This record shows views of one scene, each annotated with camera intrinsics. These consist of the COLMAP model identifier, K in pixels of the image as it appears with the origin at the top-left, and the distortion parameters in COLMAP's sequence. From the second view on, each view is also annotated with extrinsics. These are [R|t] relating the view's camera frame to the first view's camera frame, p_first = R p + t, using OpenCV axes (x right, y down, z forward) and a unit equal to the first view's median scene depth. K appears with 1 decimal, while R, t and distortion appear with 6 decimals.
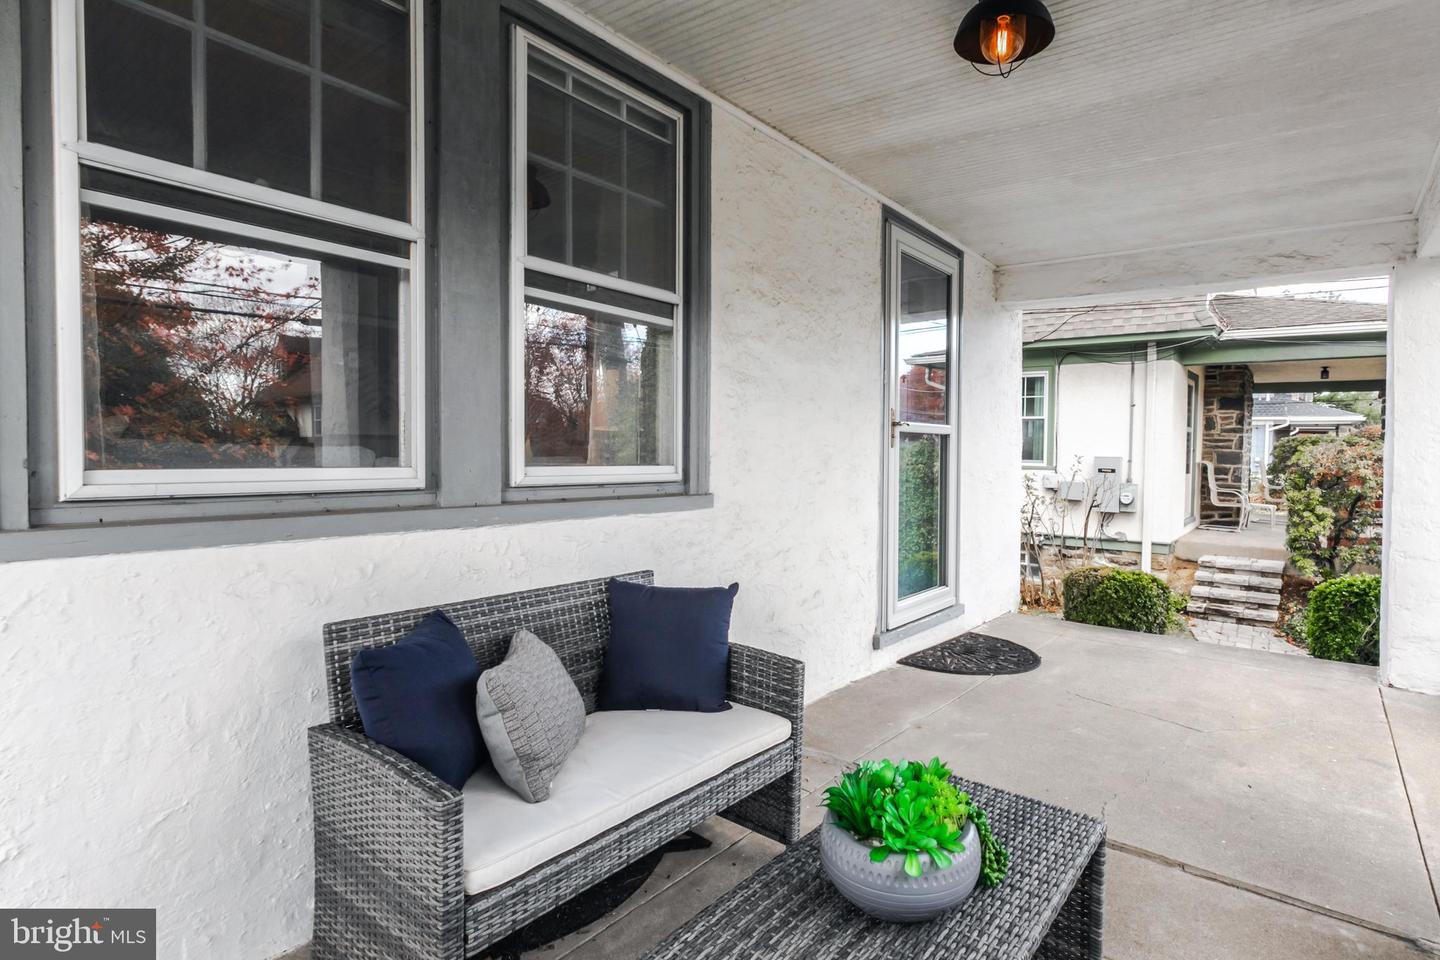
lens RADIAL K [[713.8, 0, 723.5], [0, 713.8, 463.1], [0, 0, 1]] dist [0.000747, 0.000030]
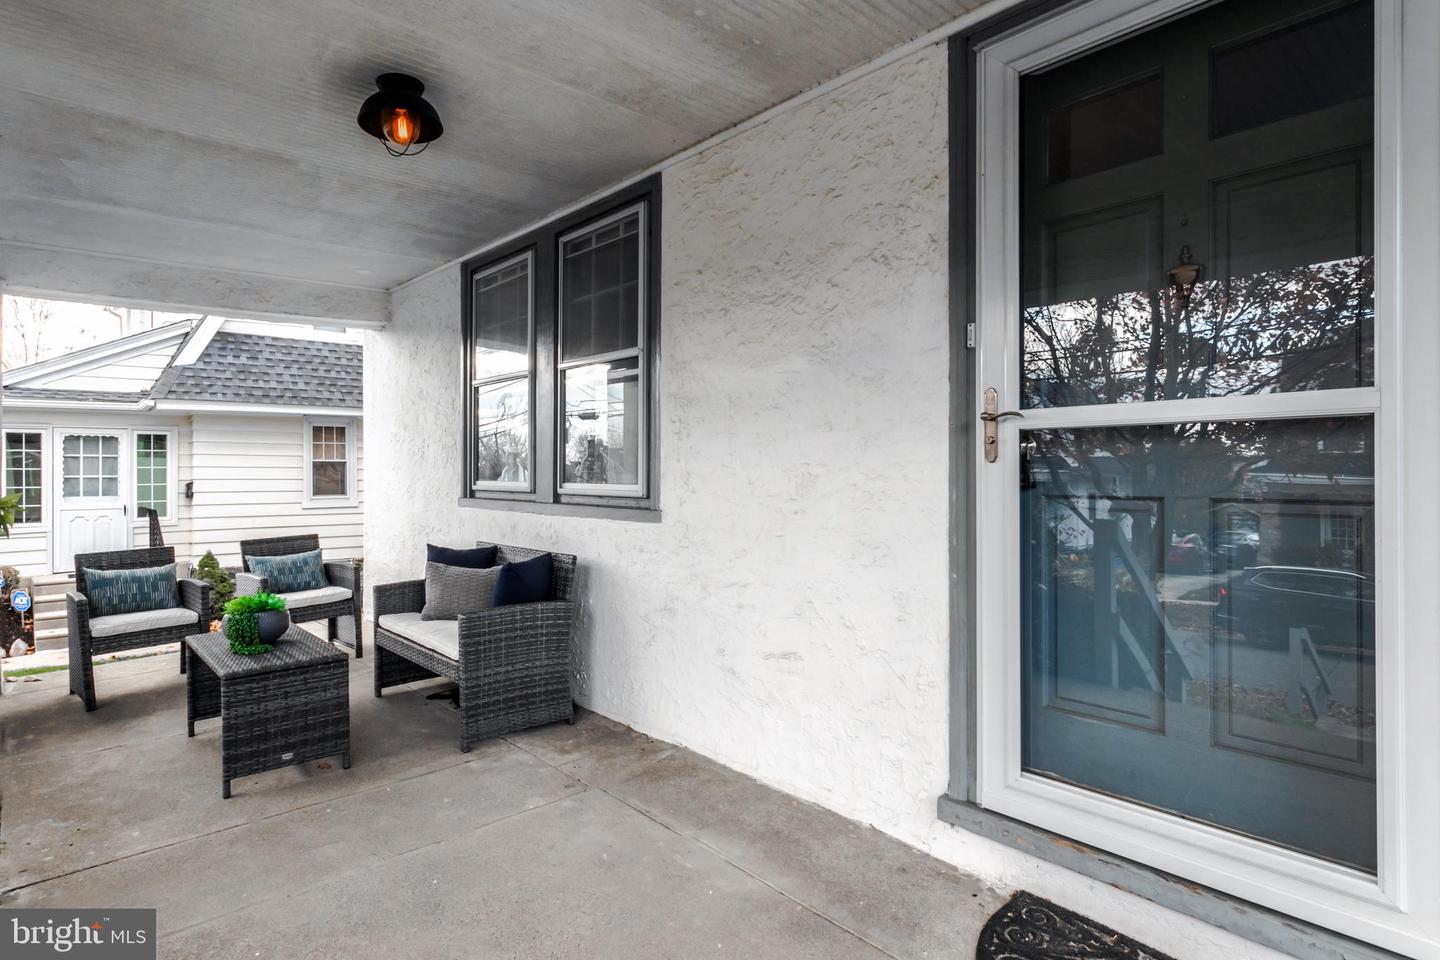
lens RADIAL K [[713.6, 0, 717.2], [0, 713.6, 475.1], [0, 0, 1]] dist [-0.001204, 0.000055]
pose [[-0.102540, -0.010405, -0.994674, 1.048509], [-0.022011, 0.999724, -0.008189, -0.005506], [0.994485, 0.021054, -0.102741, 1.146469]]
